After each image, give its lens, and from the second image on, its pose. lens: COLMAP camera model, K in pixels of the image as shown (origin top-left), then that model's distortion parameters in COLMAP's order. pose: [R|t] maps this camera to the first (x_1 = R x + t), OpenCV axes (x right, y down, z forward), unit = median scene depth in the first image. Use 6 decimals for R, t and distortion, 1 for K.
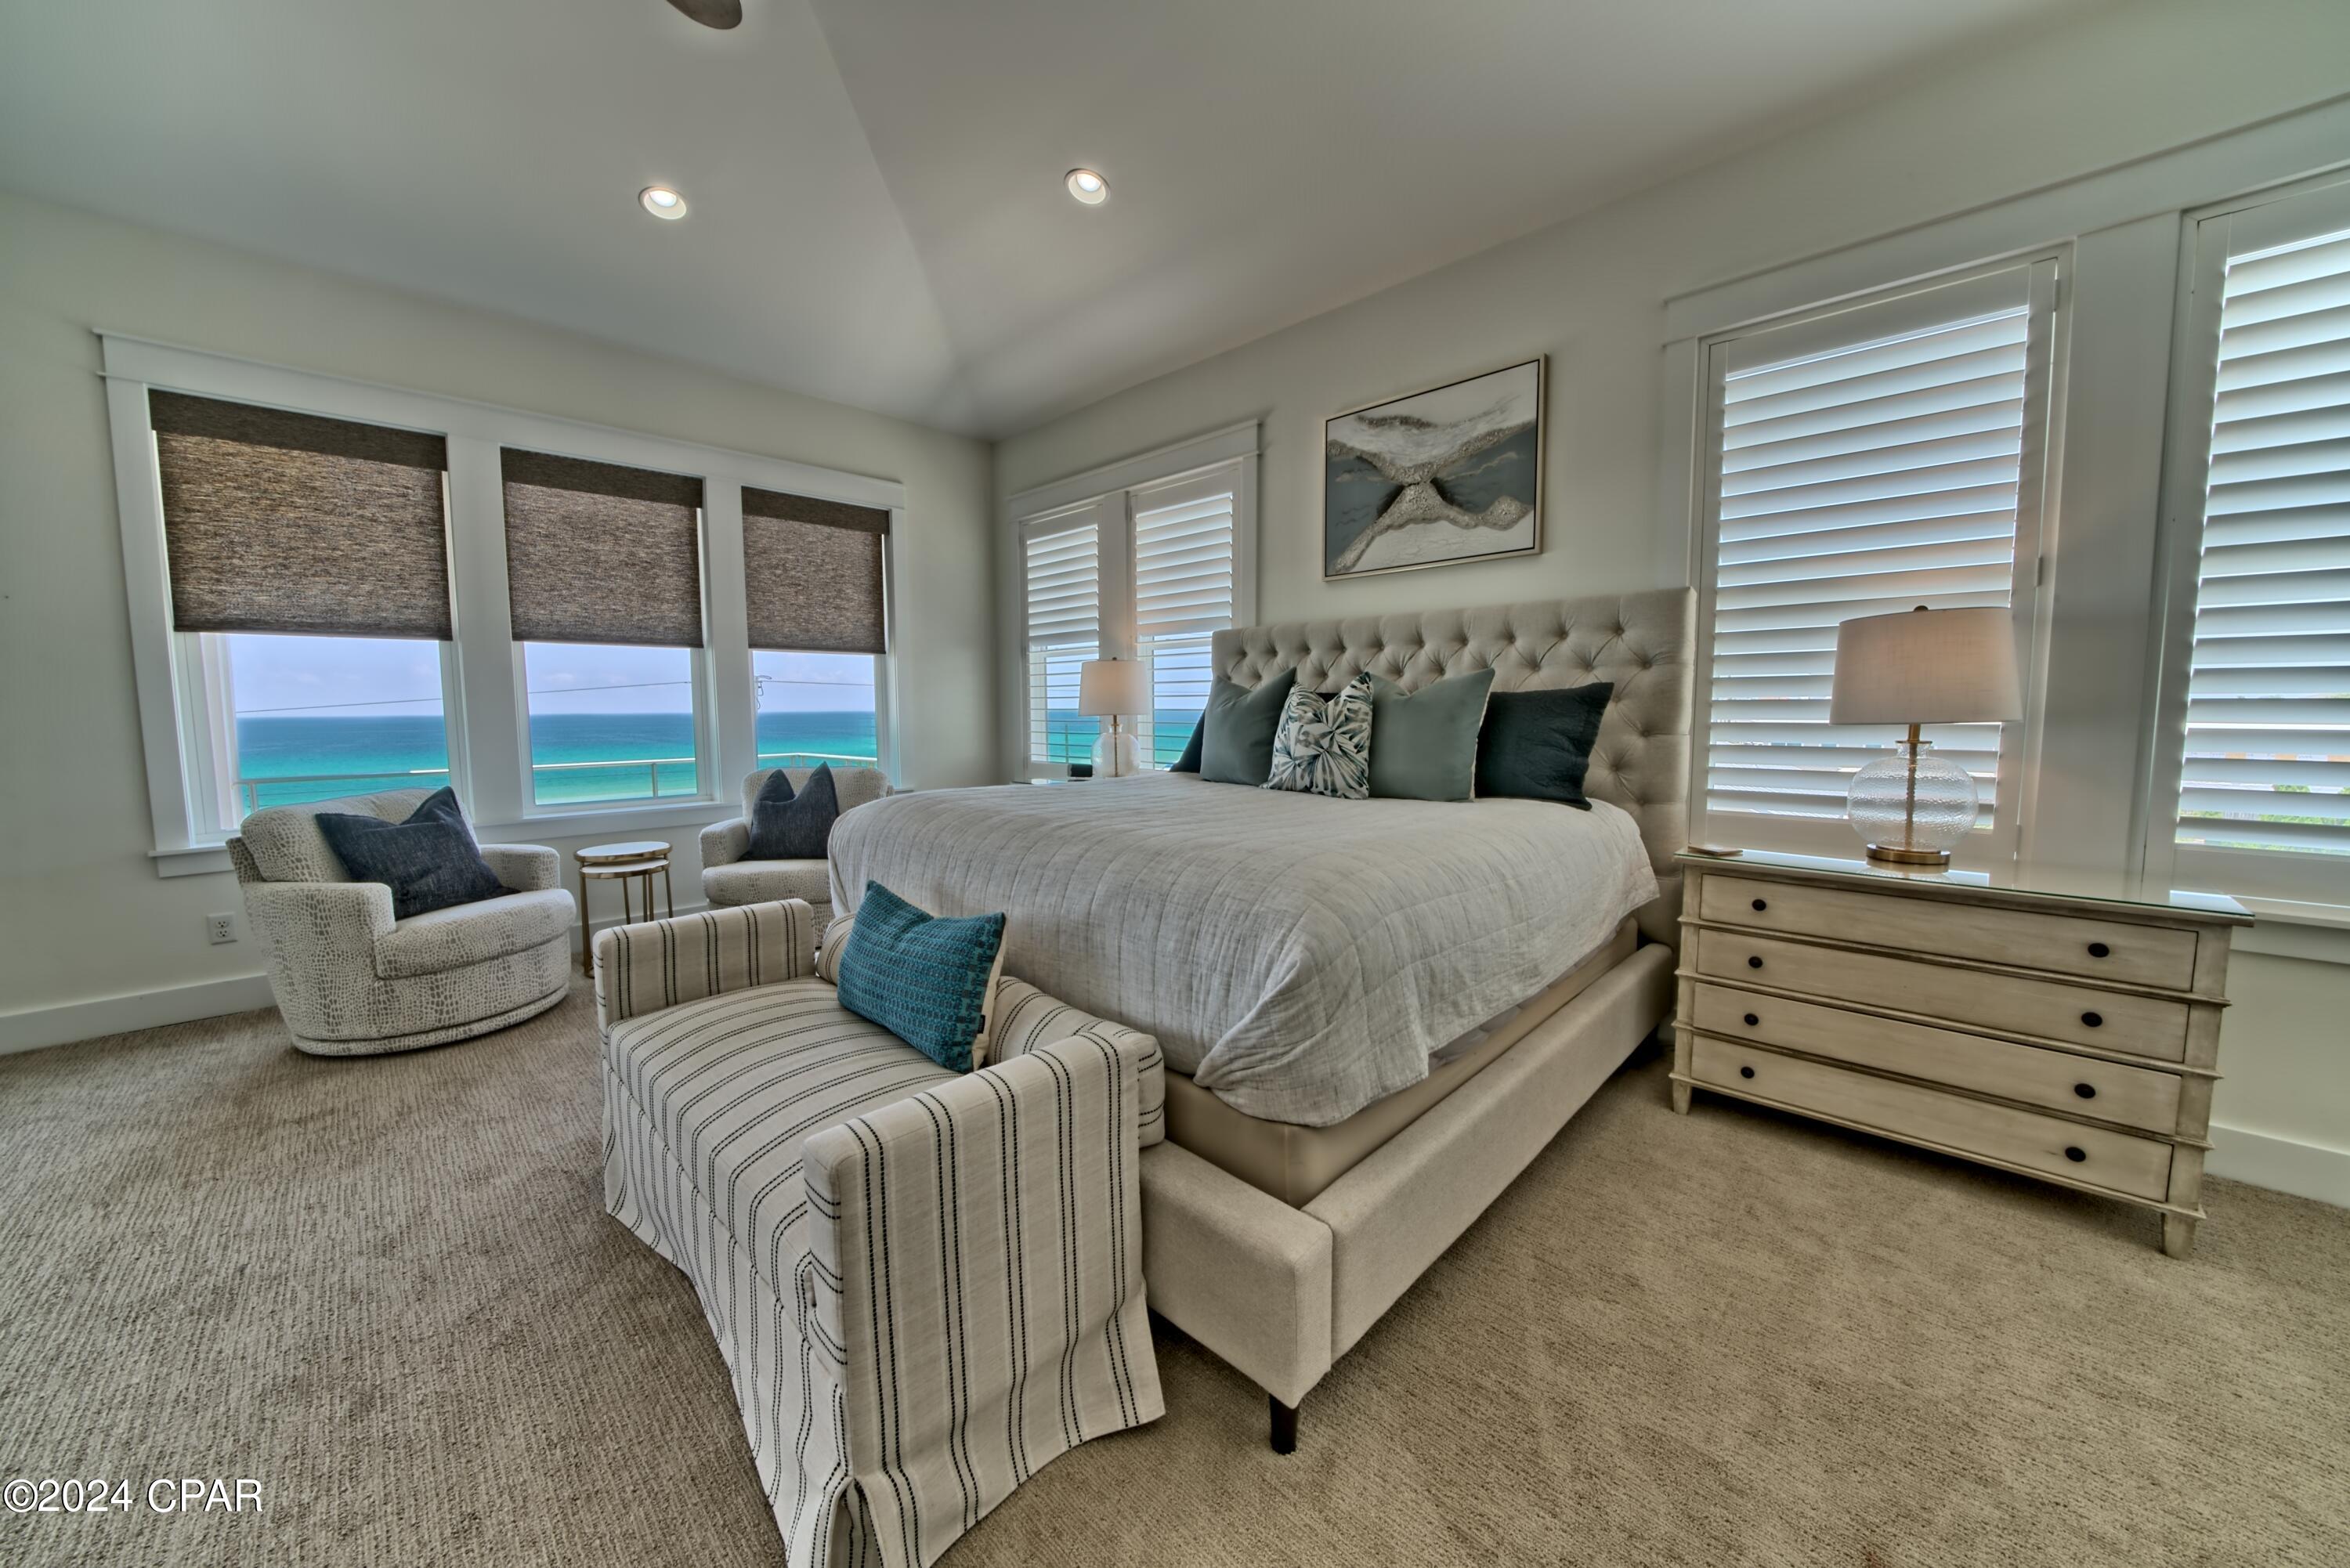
lens RADIAL K [[811.1, 0, 1170.0], [0, 811.1, 766.6], [0, 0, 1]] dist [-0.023861, 0.002111]
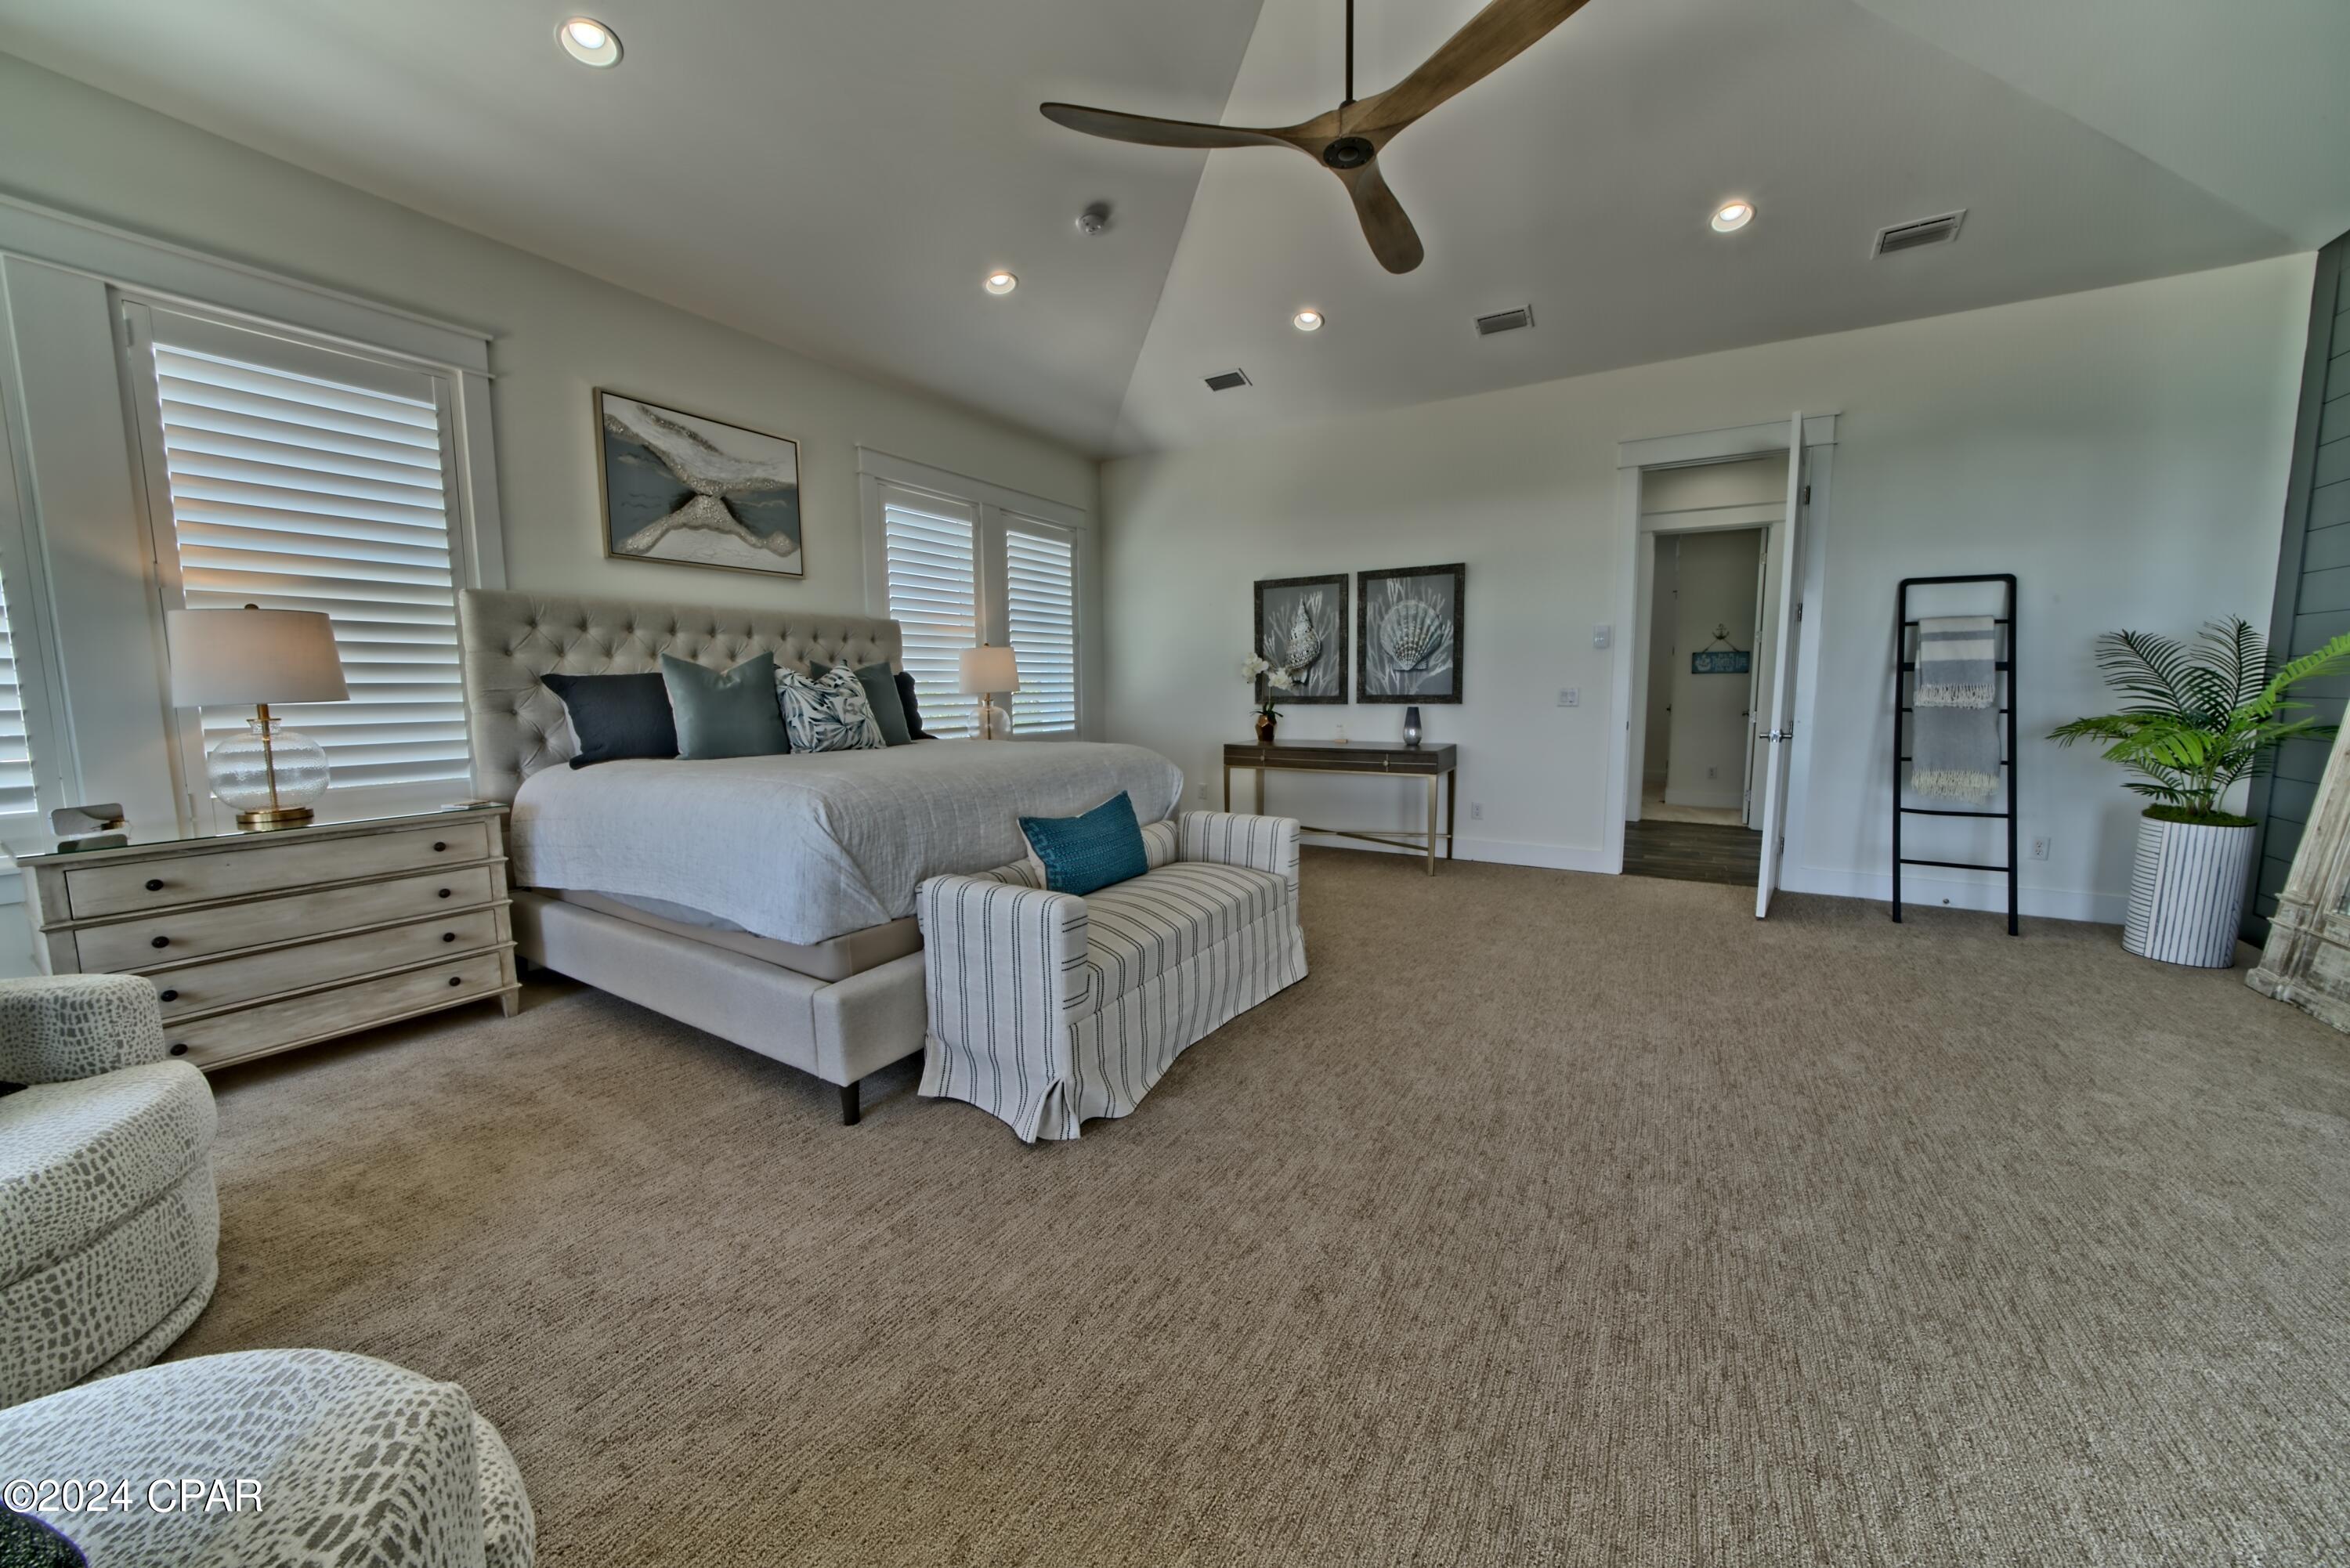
lens RADIAL K [[811.1, 0, 1158.4], [0, 811.1, 782.1], [0, 0, 1]] dist [-0.023861, 0.002111]
pose [[-0.244386, -0.129651, 0.960971, -1.042191], [0.068954, 0.986189, 0.150589, -0.067642], [-0.967223, 0.103065, -0.232071, 0.676749]]
